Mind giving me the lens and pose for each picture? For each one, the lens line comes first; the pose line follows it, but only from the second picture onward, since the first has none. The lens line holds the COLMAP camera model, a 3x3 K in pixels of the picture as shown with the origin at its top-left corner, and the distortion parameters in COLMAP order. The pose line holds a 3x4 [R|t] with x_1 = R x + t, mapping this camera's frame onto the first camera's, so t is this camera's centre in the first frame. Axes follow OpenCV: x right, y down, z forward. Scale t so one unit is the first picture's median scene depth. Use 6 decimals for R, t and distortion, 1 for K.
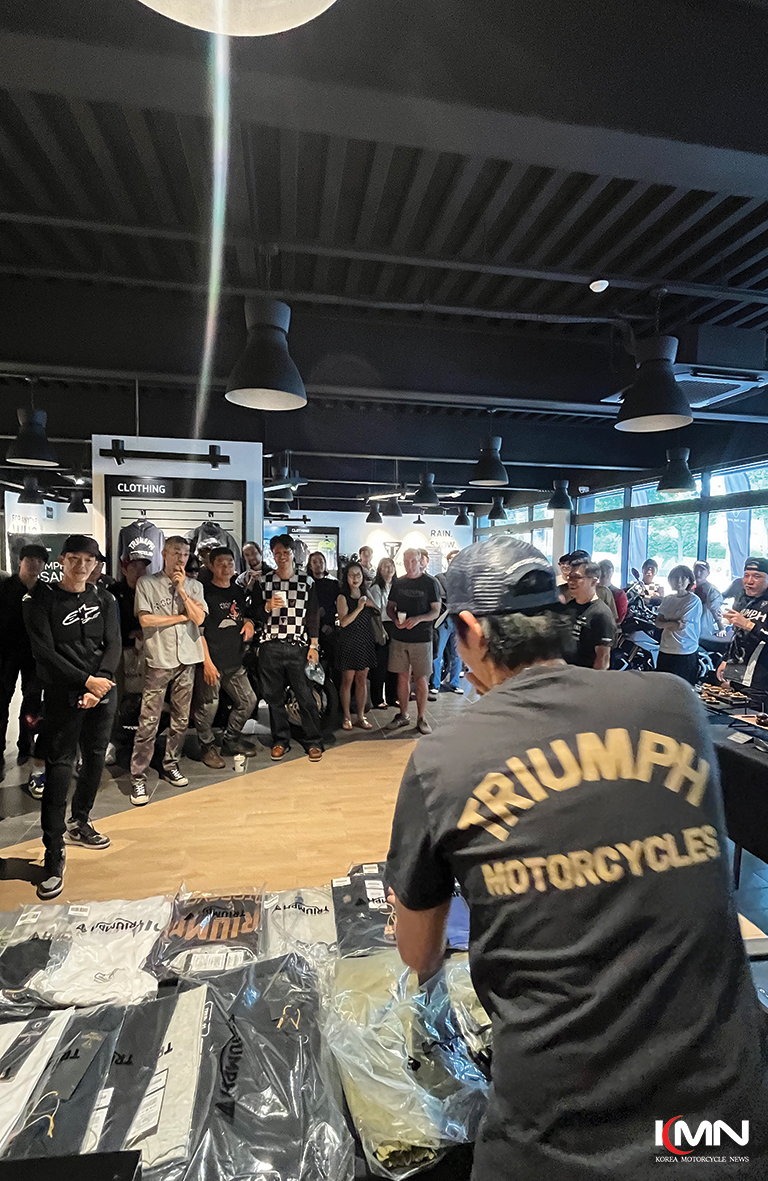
lens RADIAL K [[565.1, 0, 383.8], [0, 565.1, 598.2], [0, 0, 1]] dist [0.005879, 0.000383]
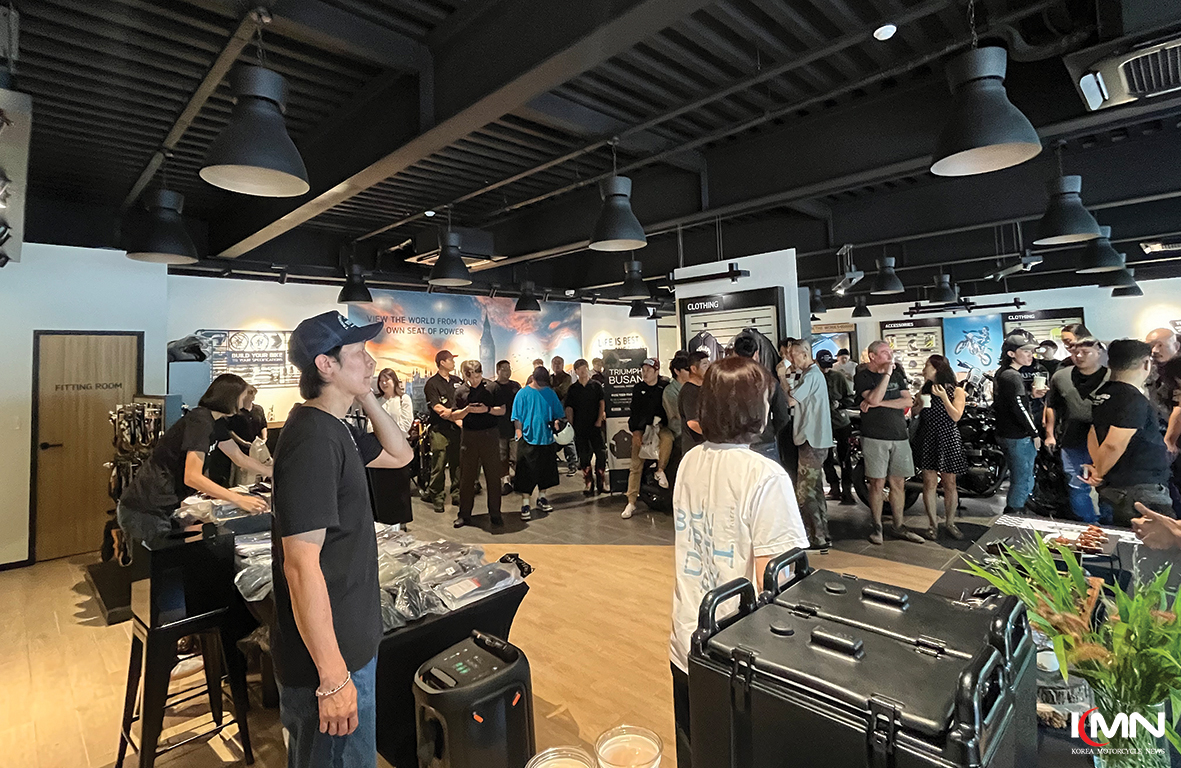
lens RADIAL K [[591.3, 0, 592.1], [0, 591.3, 378.3], [0, 0, 1]] dist [-0.001446, -0.000166]
pose [[0.566092, -0.016447, -0.824178, 0.492225], [-0.016828, 0.999362, -0.031501, 0.008740], [0.824171, 0.031702, 0.565454, 0.076957]]
